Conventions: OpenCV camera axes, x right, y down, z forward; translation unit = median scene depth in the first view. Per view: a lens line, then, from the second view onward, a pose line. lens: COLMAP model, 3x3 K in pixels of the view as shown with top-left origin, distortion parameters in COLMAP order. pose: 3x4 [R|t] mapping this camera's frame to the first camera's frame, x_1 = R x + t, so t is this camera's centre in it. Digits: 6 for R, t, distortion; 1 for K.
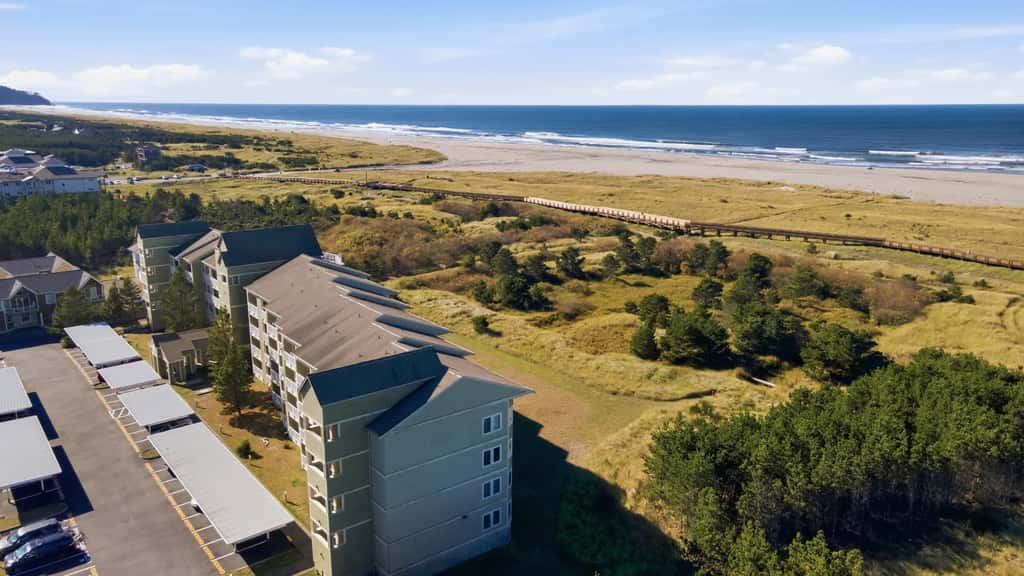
lens RADIAL K [[732.7, 0, 512.0], [0, 732.7, 288.0], [0, 0, 1]] dist [0.029432, 0.011095]
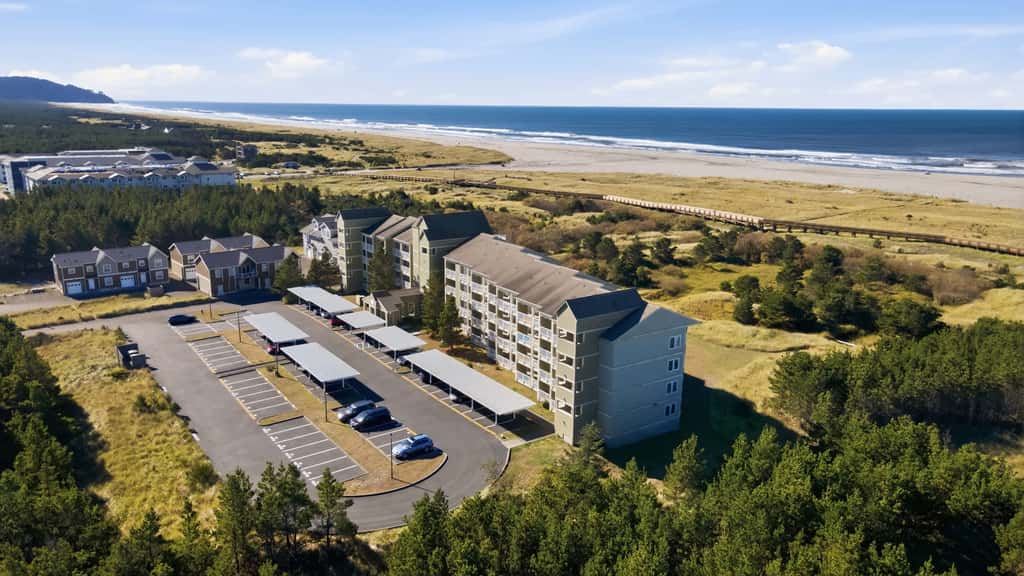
lens RADIAL K [[732.7, 0, 512.0], [0, 732.7, 288.0], [0, 0, 1]] dist [0.029432, 0.011095]
pose [[0.998336, 0.021805, -0.053374, -0.096094], [-0.021867, 0.999761, -0.000579, 0.029729], [0.053349, 0.001745, 0.998574, -0.166875]]
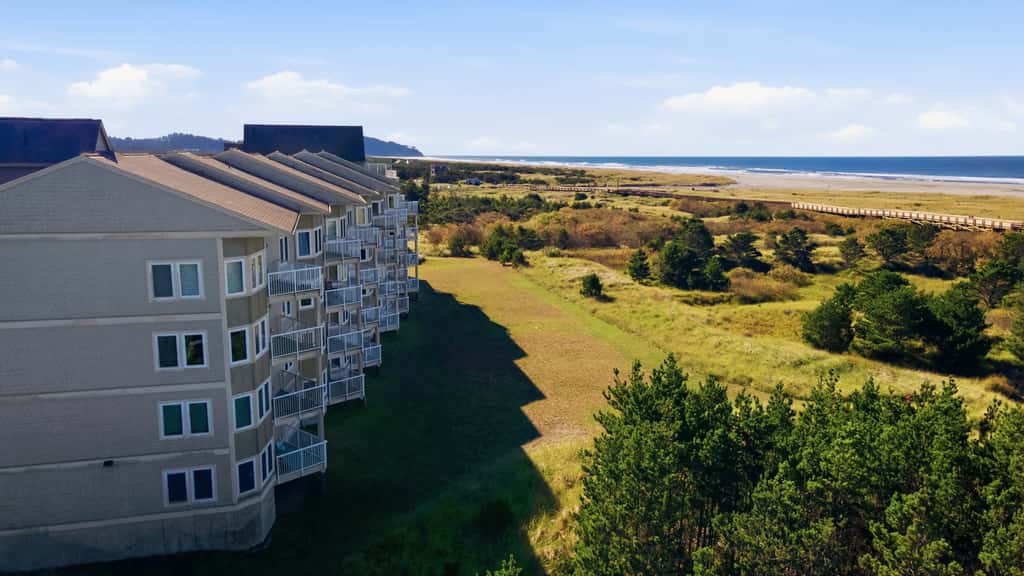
lens RADIAL K [[732.7, 0, 512.0], [0, 732.7, 288.0], [0, 0, 1]] dist [0.029432, 0.011095]
pose [[0.908313, 0.073223, -0.411831, 0.130170], [-0.101163, 0.993786, -0.046425, 0.066419], [0.405873, 0.083831, 0.910077, 0.225642]]
